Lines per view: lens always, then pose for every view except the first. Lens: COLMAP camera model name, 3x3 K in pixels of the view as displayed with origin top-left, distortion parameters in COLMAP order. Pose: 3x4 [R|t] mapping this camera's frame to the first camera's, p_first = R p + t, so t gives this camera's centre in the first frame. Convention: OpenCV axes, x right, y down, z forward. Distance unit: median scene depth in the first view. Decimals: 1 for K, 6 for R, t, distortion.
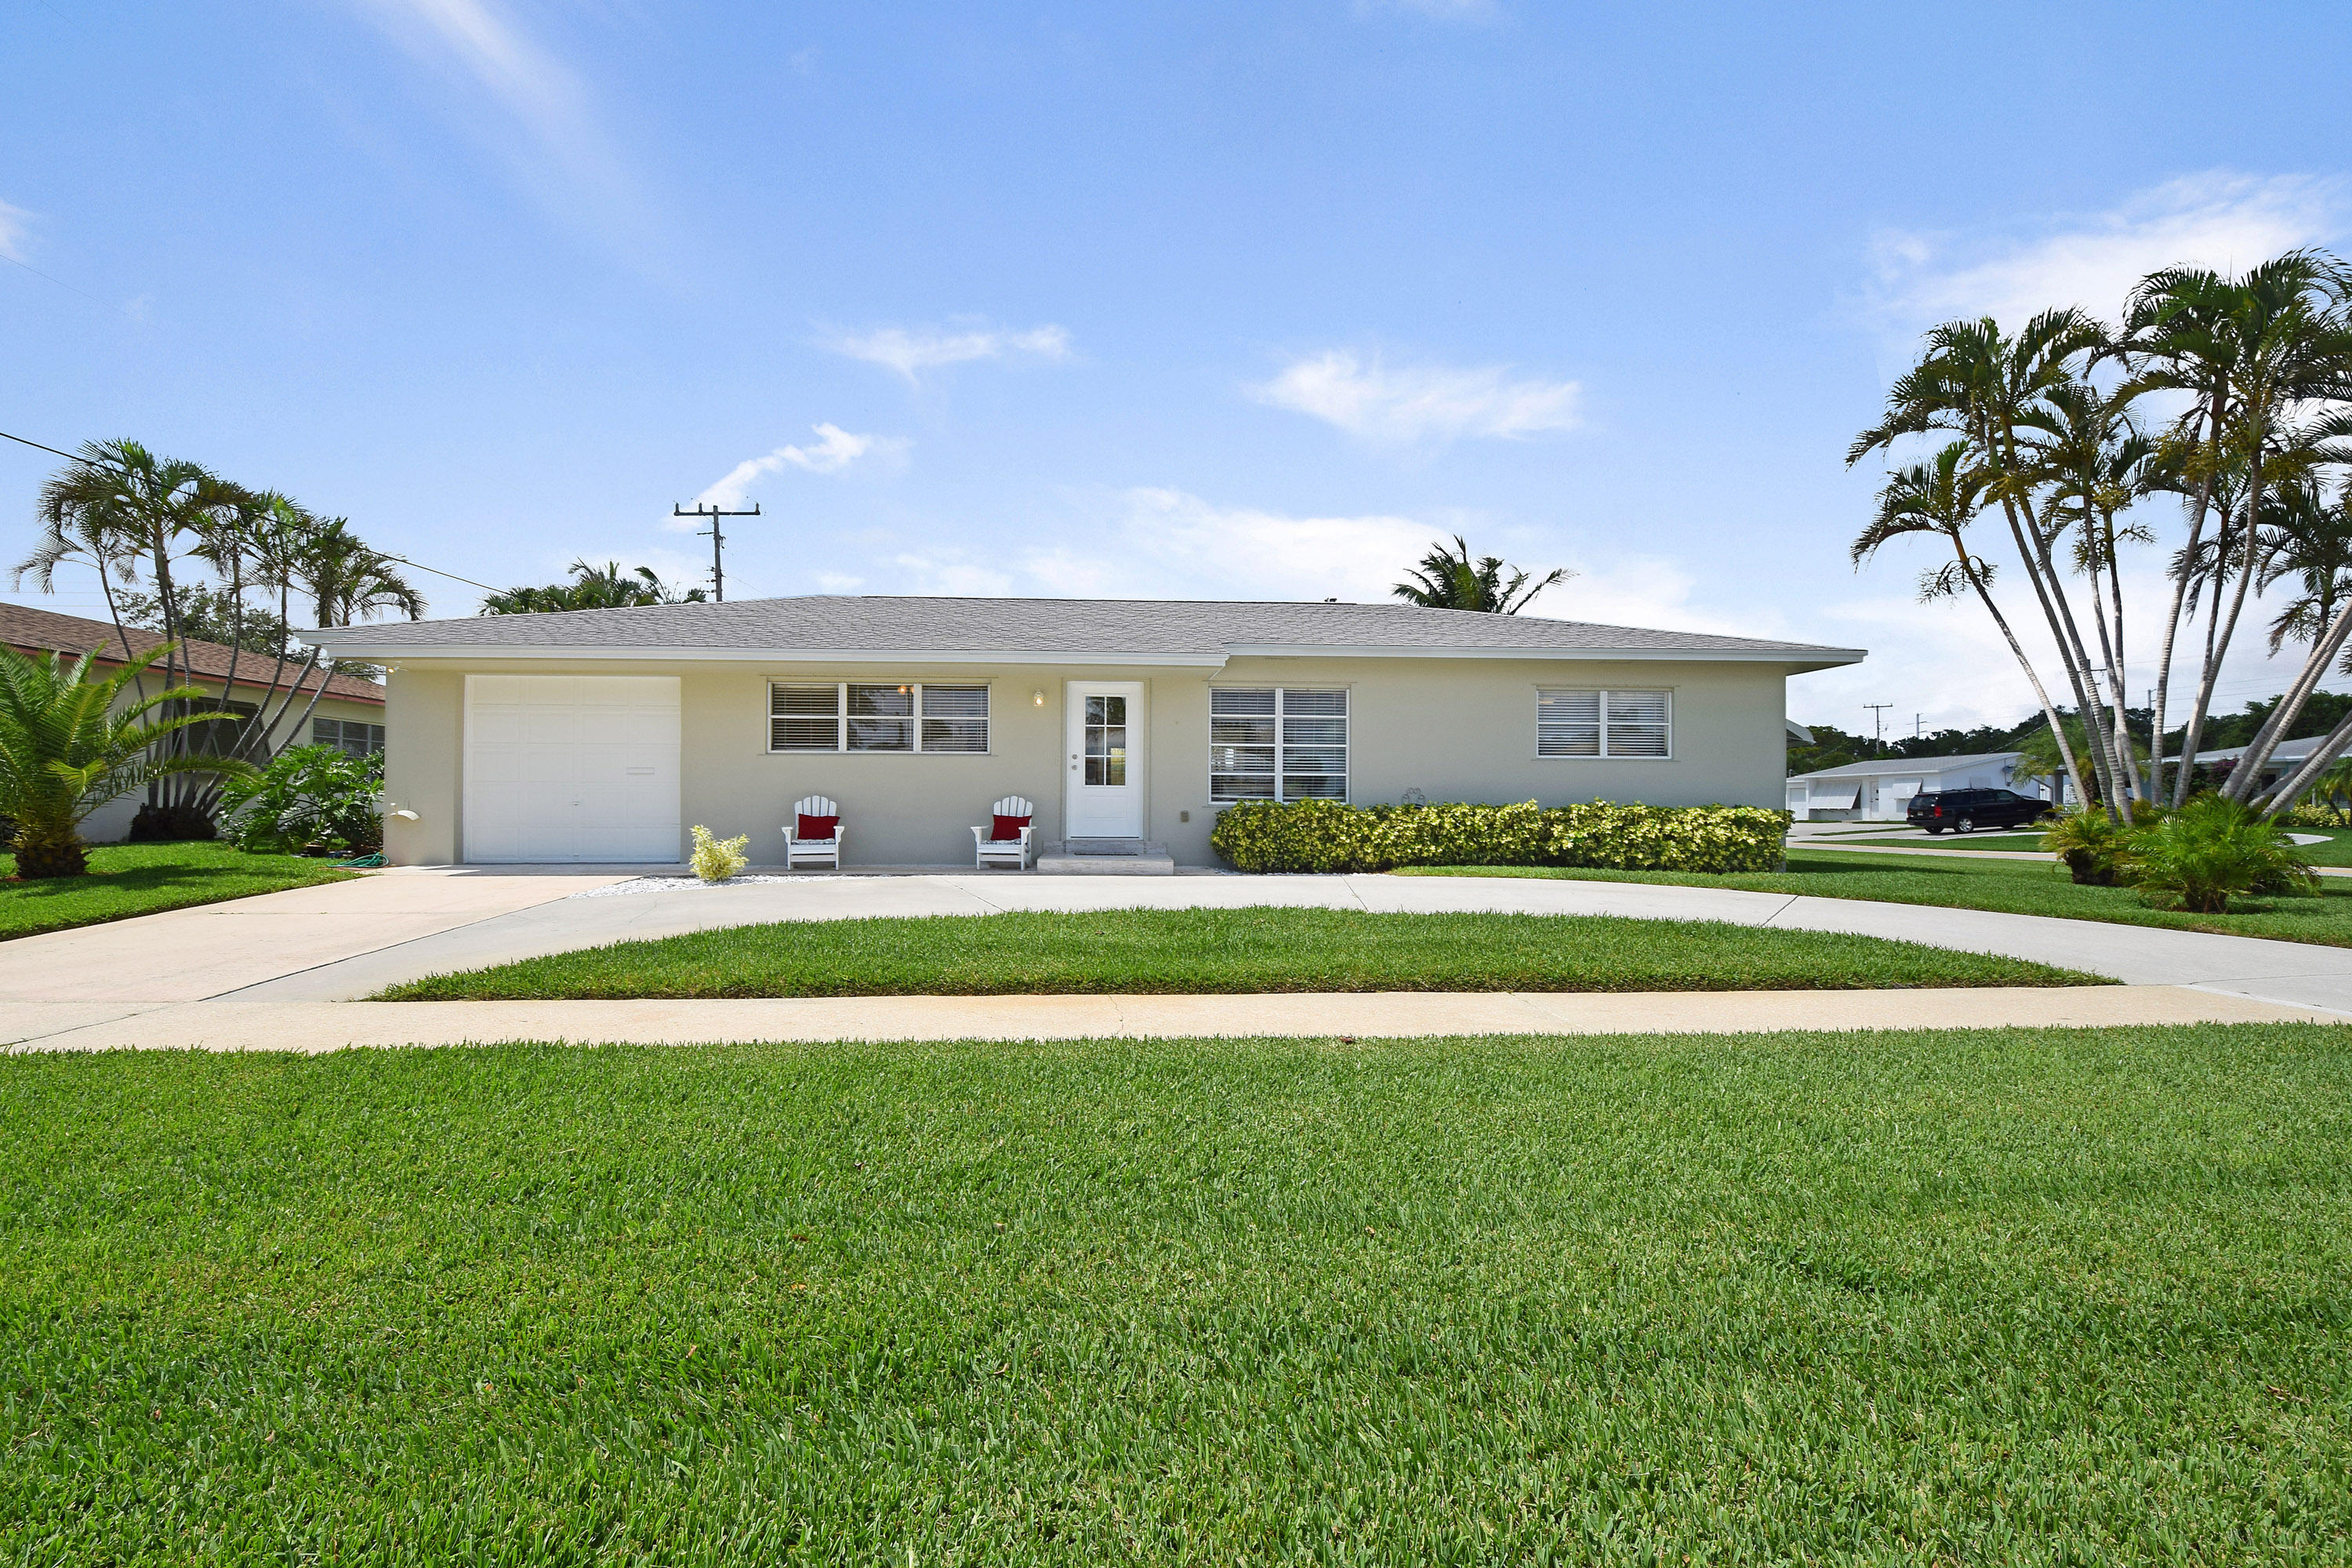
lens RADIAL K [[1043.1, 0, 1170.6], [0, 1043.1, 806.4], [0, 0, 1]] dist [-0.003241, -0.015305]
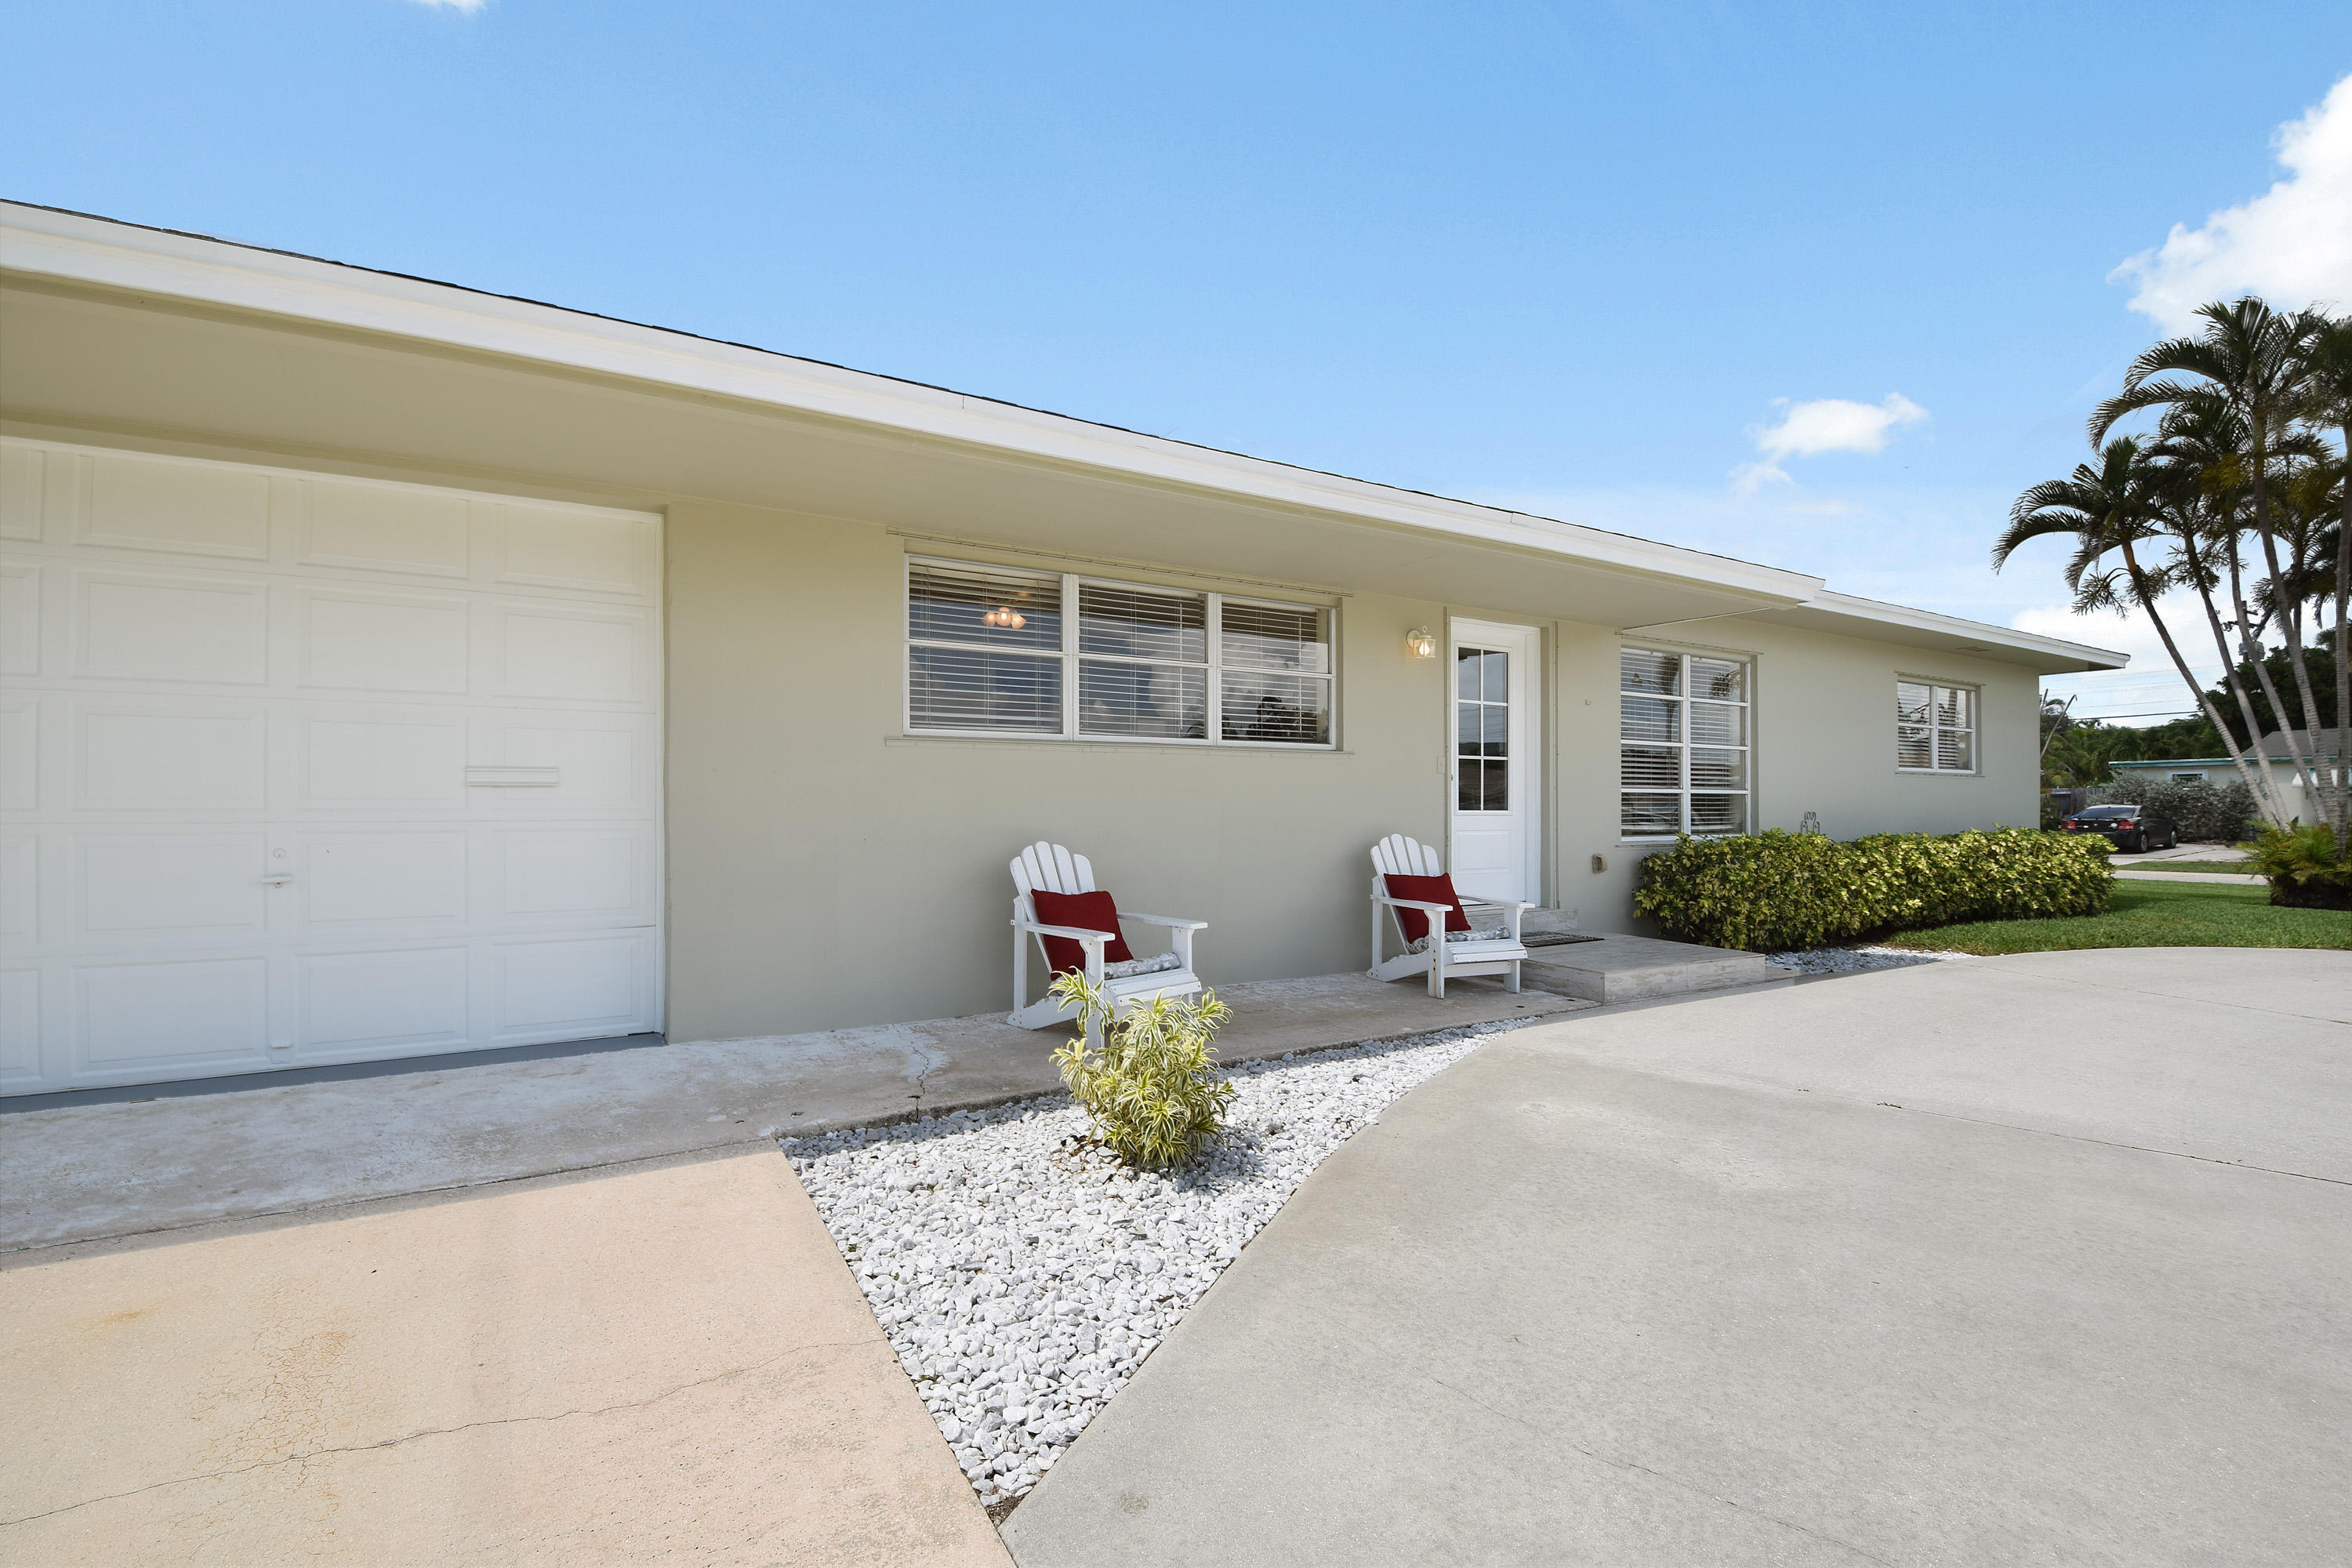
lens RADIAL K [[1043.1, 0, 1170.6], [0, 1043.1, 806.4], [0, 0, 1]] dist [-0.003241, -0.015305]
pose [[0.892725, -0.003131, 0.450591, -0.465521], [0.005910, 0.999971, -0.004760, -0.021079], [-0.450563, 0.006913, 0.892718, 0.605483]]
